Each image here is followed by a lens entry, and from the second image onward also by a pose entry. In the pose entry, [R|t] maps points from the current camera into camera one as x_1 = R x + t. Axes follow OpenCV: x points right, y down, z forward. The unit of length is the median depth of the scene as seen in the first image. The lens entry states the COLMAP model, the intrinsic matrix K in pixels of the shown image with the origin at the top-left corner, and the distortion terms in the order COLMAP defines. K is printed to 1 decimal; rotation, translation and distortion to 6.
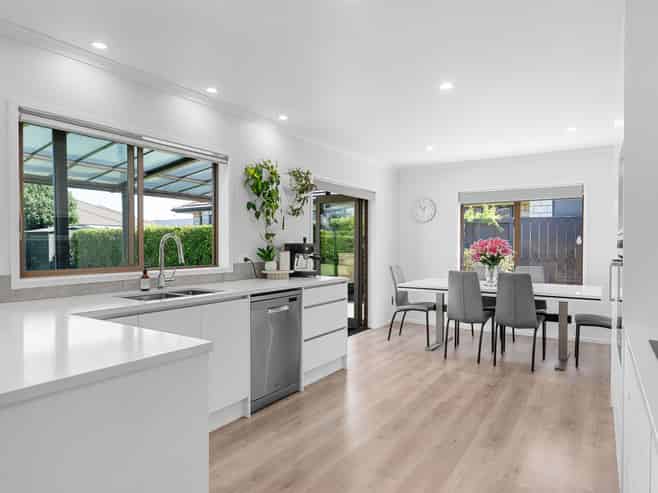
lens RADIAL K [[412.0, 0, 329.0], [0, 412.0, 246.5], [0, 0, 1]] dist [-0.003410, -0.001129]
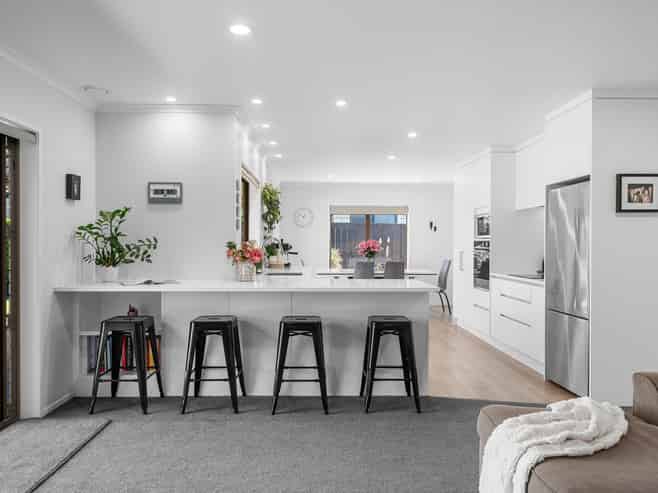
lens RADIAL K [[492.6, 0, 329.0], [0, 492.6, 246.5], [0, 0, 1]] dist [-0.003606, -0.000934]
pose [[0.821121, -0.001121, 0.570753, -0.793988], [0.000315, 0.999999, 0.001511, 0.000586], [-0.570754, -0.001061, 0.821120, -0.421603]]
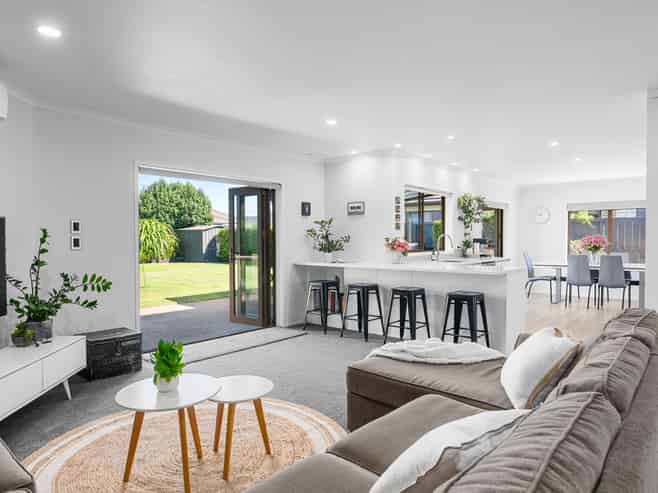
lens RADIAL K [[428.4, 0, 329.0], [0, 428.4, 246.5], [0, 0, 1]] dist [-0.002512, -0.001617]
pose [[0.991777, -0.001233, -0.127970, -0.431465], [0.002724, 0.999930, 0.011477, 0.003521], [0.127947, -0.011731, 0.991712, -0.811774]]
